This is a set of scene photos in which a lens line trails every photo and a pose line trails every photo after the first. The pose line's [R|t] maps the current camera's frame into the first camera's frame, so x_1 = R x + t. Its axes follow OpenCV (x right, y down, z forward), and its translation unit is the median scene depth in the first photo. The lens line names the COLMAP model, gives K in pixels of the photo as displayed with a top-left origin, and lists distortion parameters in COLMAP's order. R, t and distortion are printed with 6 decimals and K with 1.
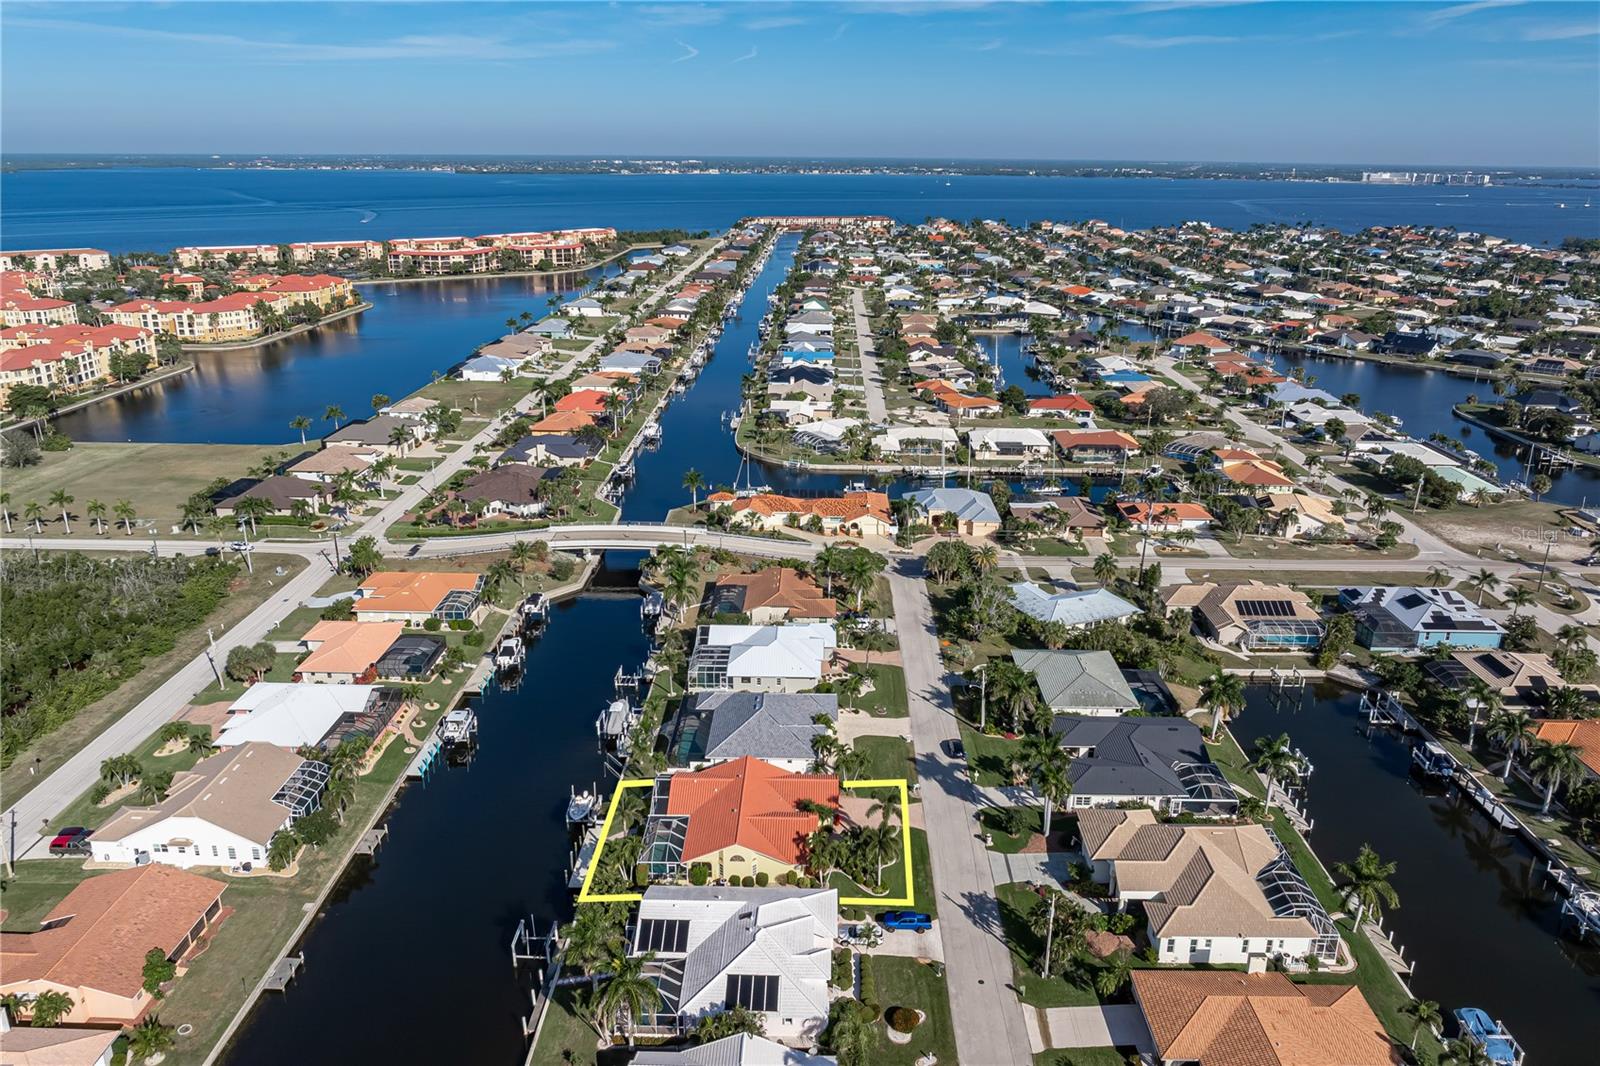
lens RADIAL K [[1115.0, 0, 800.0], [0, 1115.0, 533.0], [0, 0, 1]] dist [-0.025222, 0.008074]
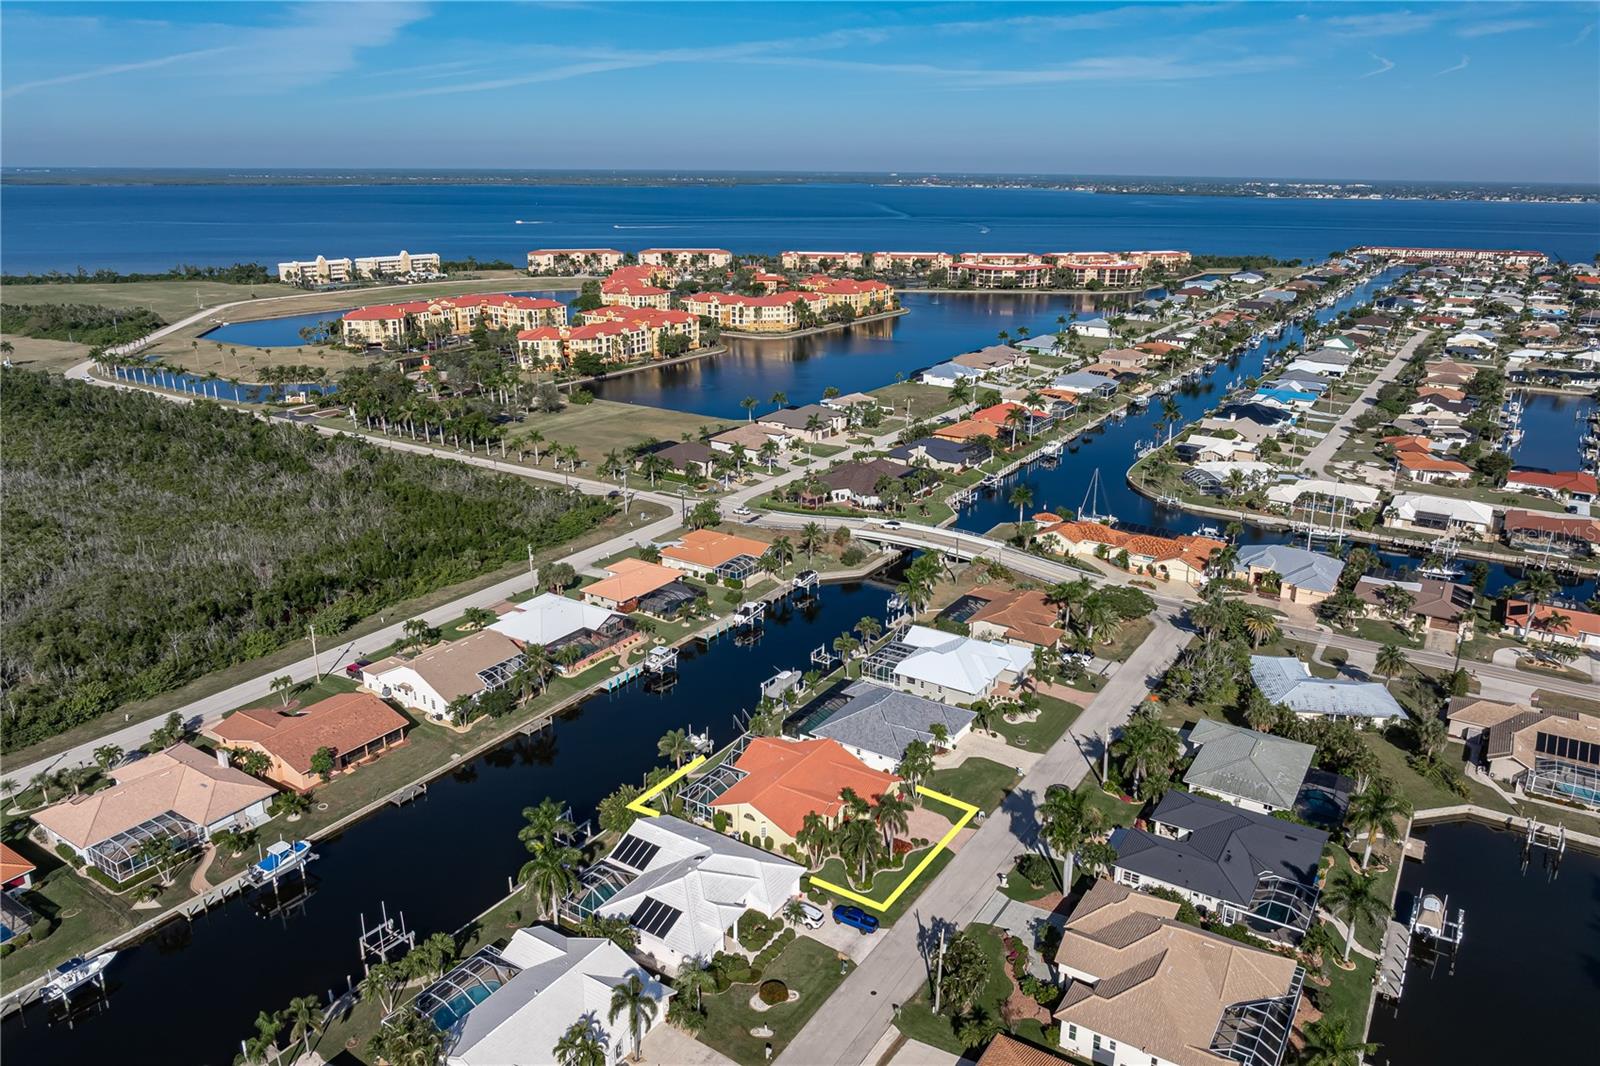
lens RADIAL K [[1115.0, 0, 800.0], [0, 1115.0, 533.0], [0, 0, 1]] dist [-0.025222, 0.008074]
pose [[0.854078, 0.161781, -0.494346, 0.242728], [-0.170091, 0.985016, 0.028495, -0.010008], [0.491549, 0.059747, 0.868798, 0.031945]]
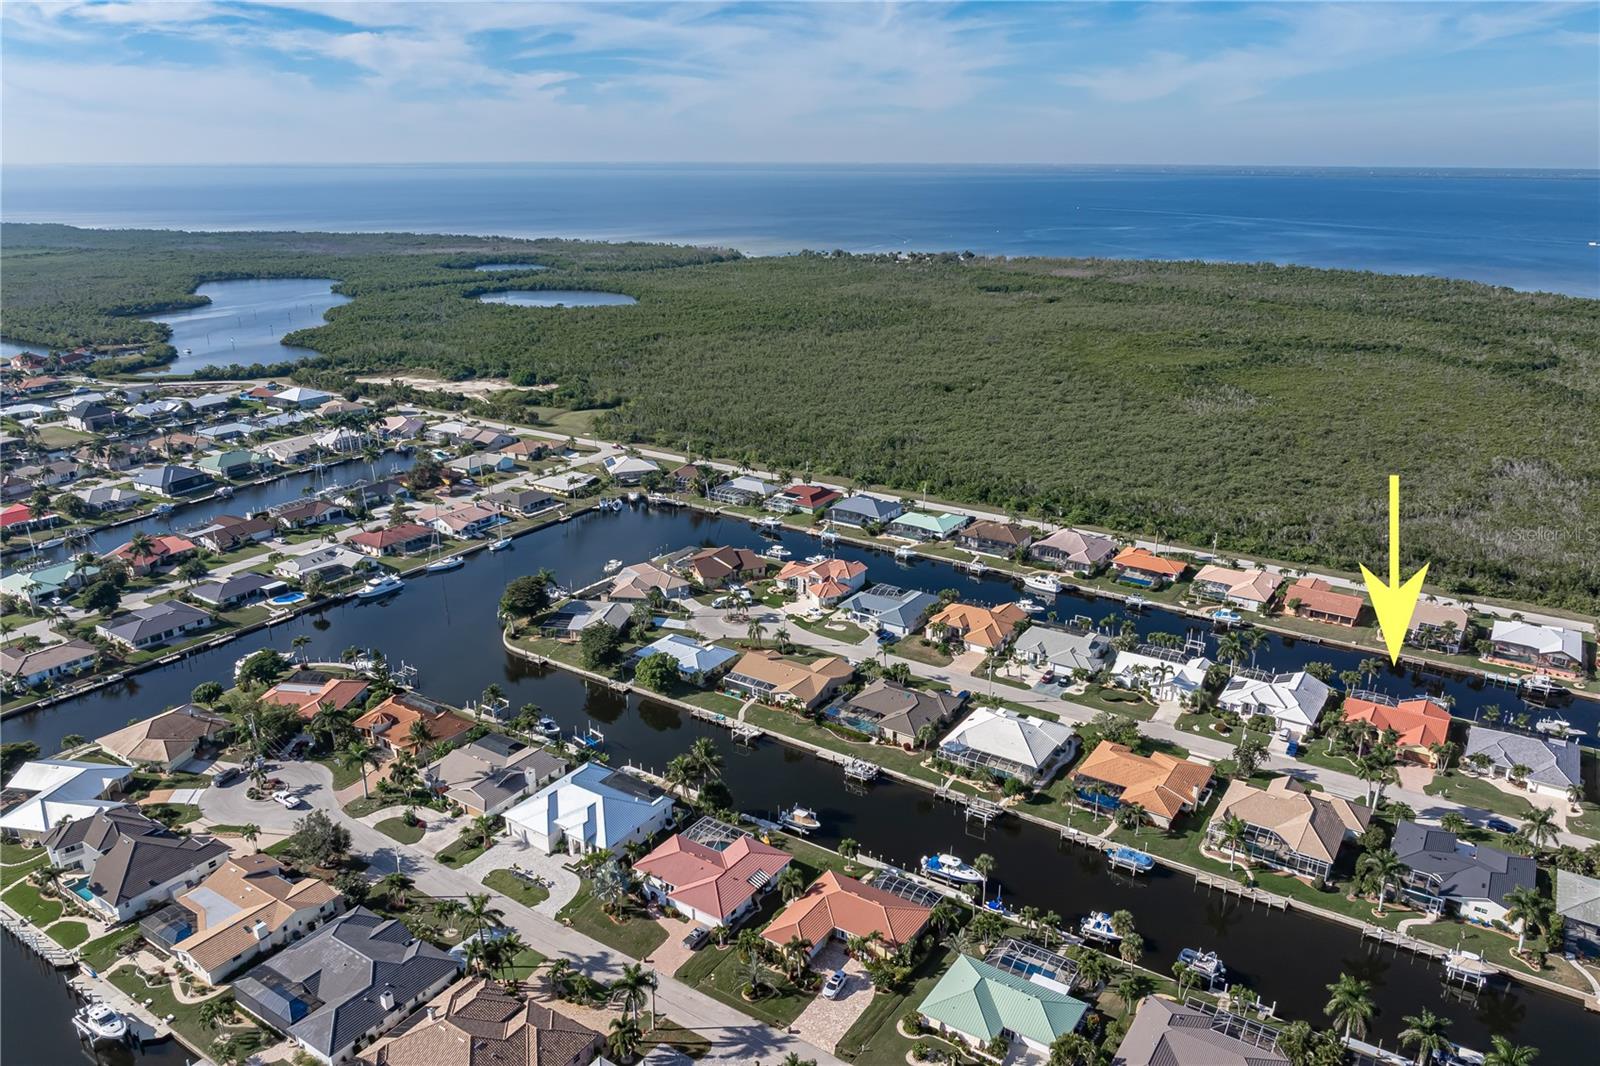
lens RADIAL K [[1117.8, 0, 802.2], [0, 1117.8, 560.6], [0, 0, 1]] dist [-0.026856, 0.011175]
pose [[-0.531770, 0.281985, -0.798565, 0.942842], [-0.276999, 0.833162, 0.478658, -0.282108], [0.800308, 0.475737, -0.364941, 0.422835]]
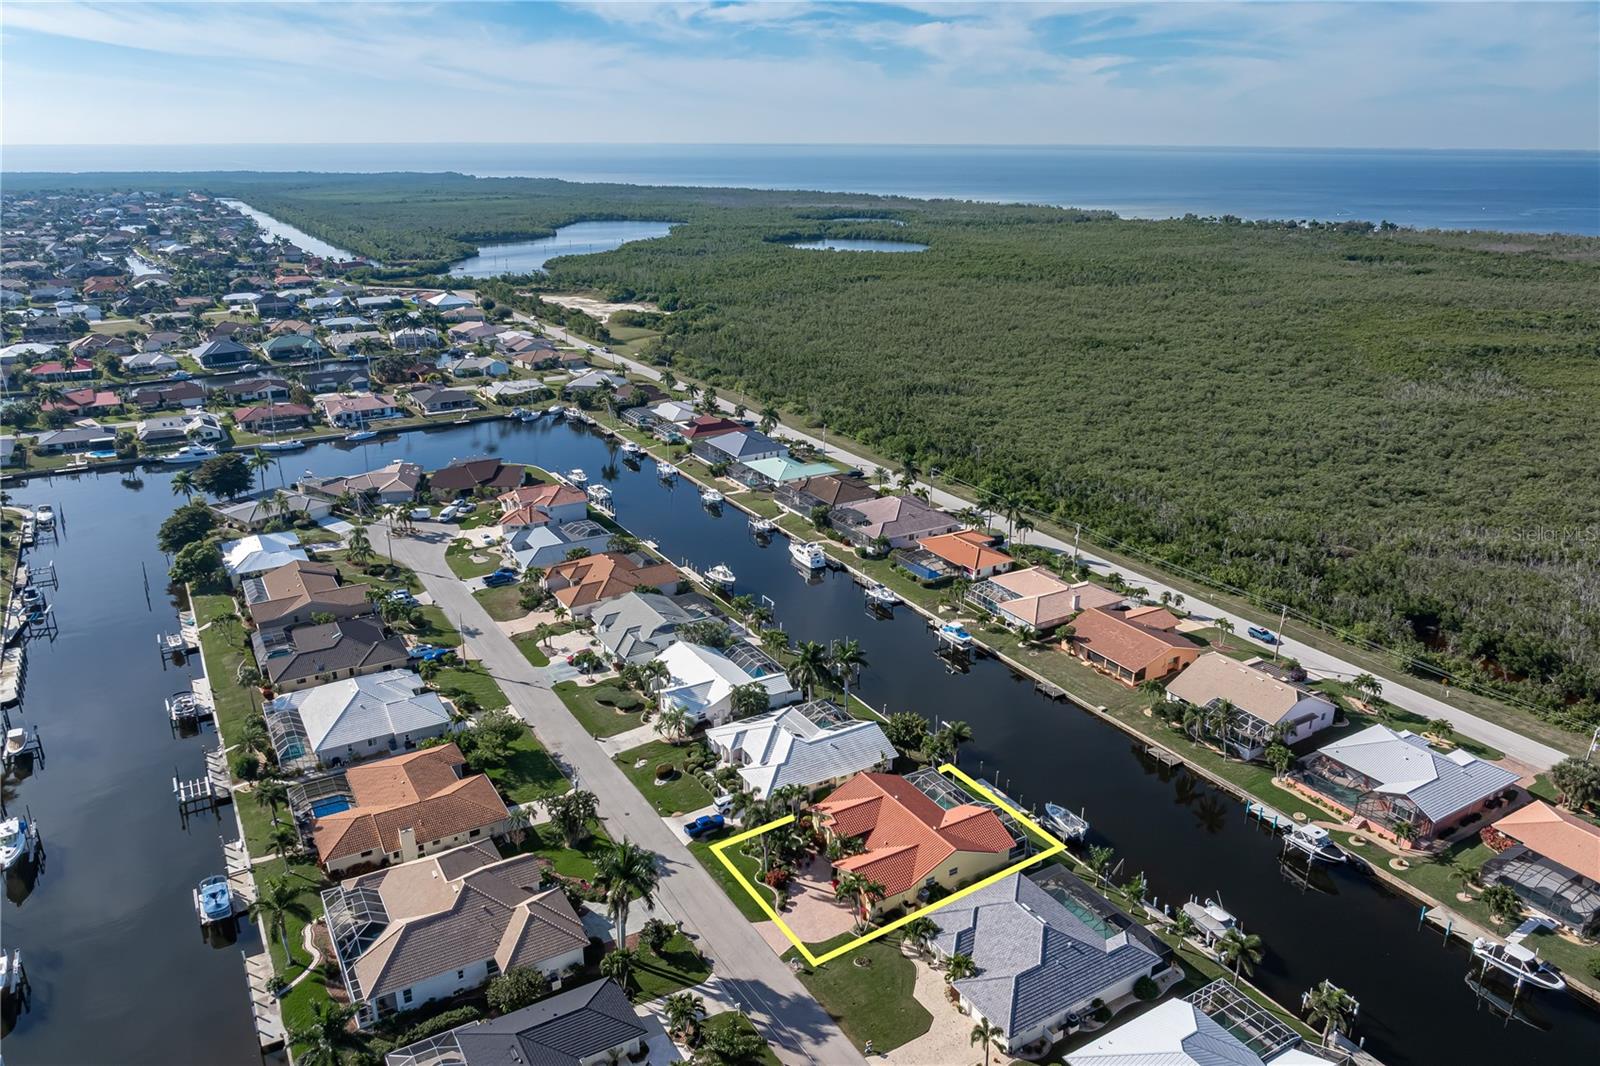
lens RADIAL K [[1117.8, 0, 802.2], [0, 1117.8, 560.6], [0, 0, 1]] dist [-0.026856, 0.011175]
pose [[-0.845472, 0.181522, -0.502222, 0.263691], [-0.178719, 0.790046, 0.586418, -0.274529], [0.503227, 0.585557, -0.635520, 0.789273]]
